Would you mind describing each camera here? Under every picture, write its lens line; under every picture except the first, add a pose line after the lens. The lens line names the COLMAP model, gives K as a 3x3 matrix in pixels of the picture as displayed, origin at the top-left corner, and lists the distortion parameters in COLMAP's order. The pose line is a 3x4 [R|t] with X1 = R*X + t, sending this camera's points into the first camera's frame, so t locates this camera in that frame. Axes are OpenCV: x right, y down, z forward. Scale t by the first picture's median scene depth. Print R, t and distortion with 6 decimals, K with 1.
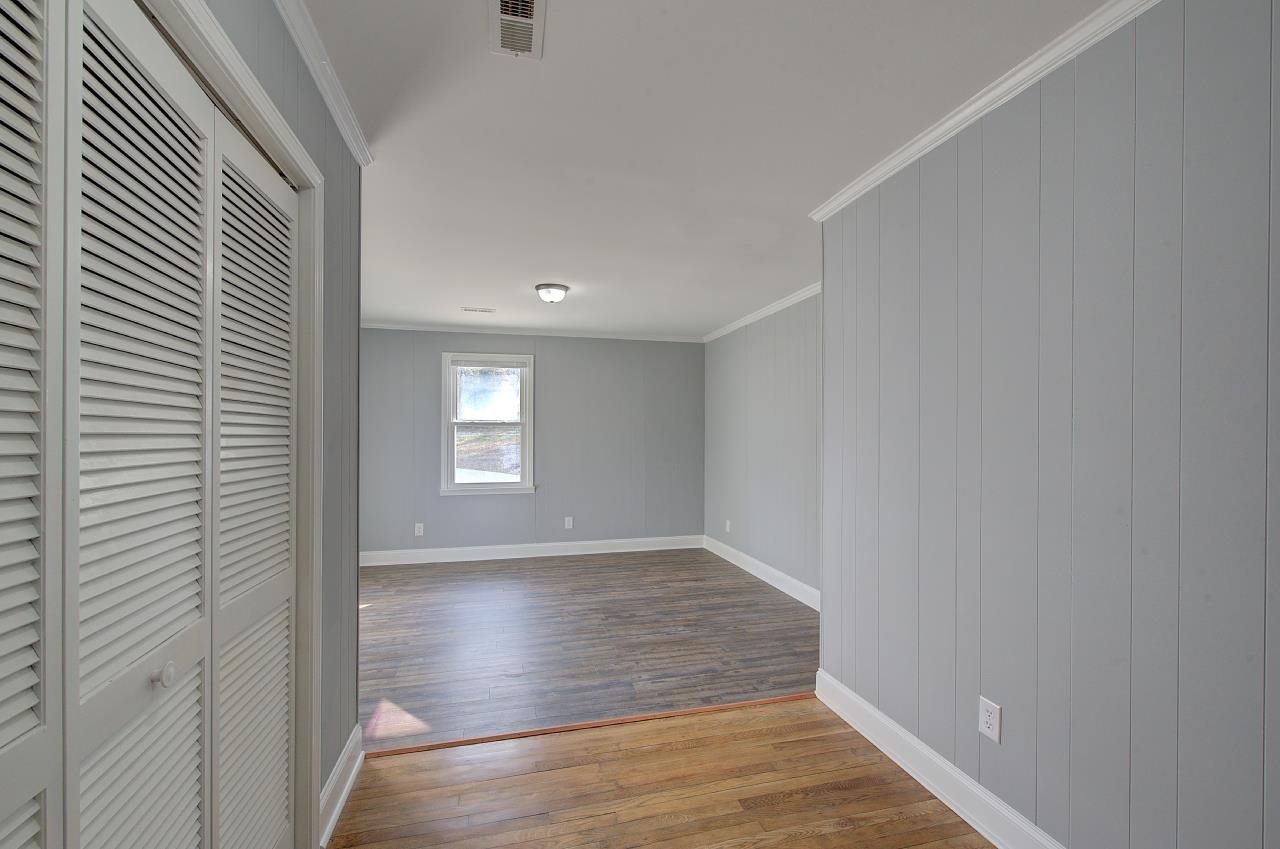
lens RADIAL K [[541.9, 0, 648.8], [0, 541.9, 438.6], [0, 0, 1]] dist [0.000449, 0.000612]
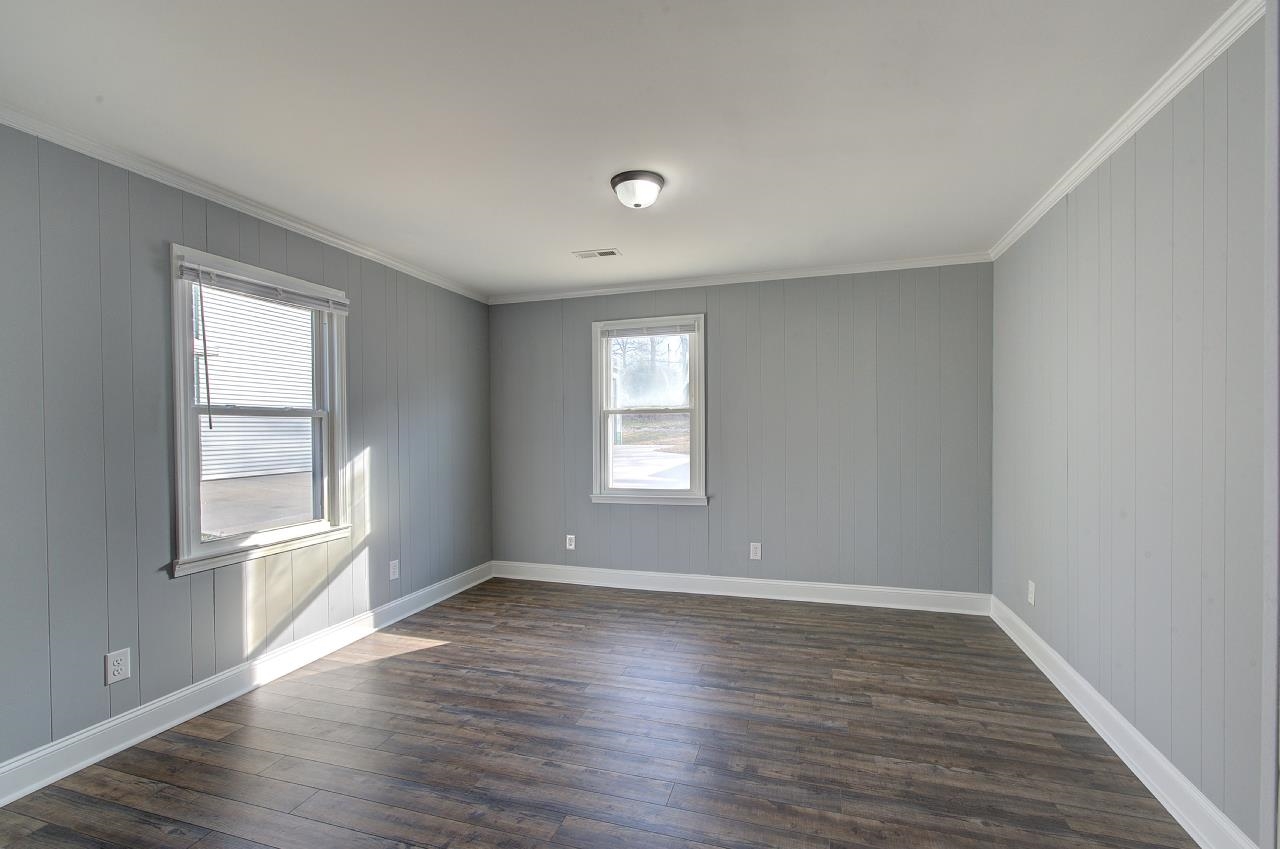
lens RADIAL K [[548.6, 0, 647.1], [0, 548.6, 437.8], [0, 0, 1]] dist [0.001763, 0.000605]
pose [[0.846886, -0.000621, -0.531774, 0.140511], [0.009616, 0.999854, 0.014147, -0.000490], [0.531687, -0.017094, 0.846768, 0.431850]]
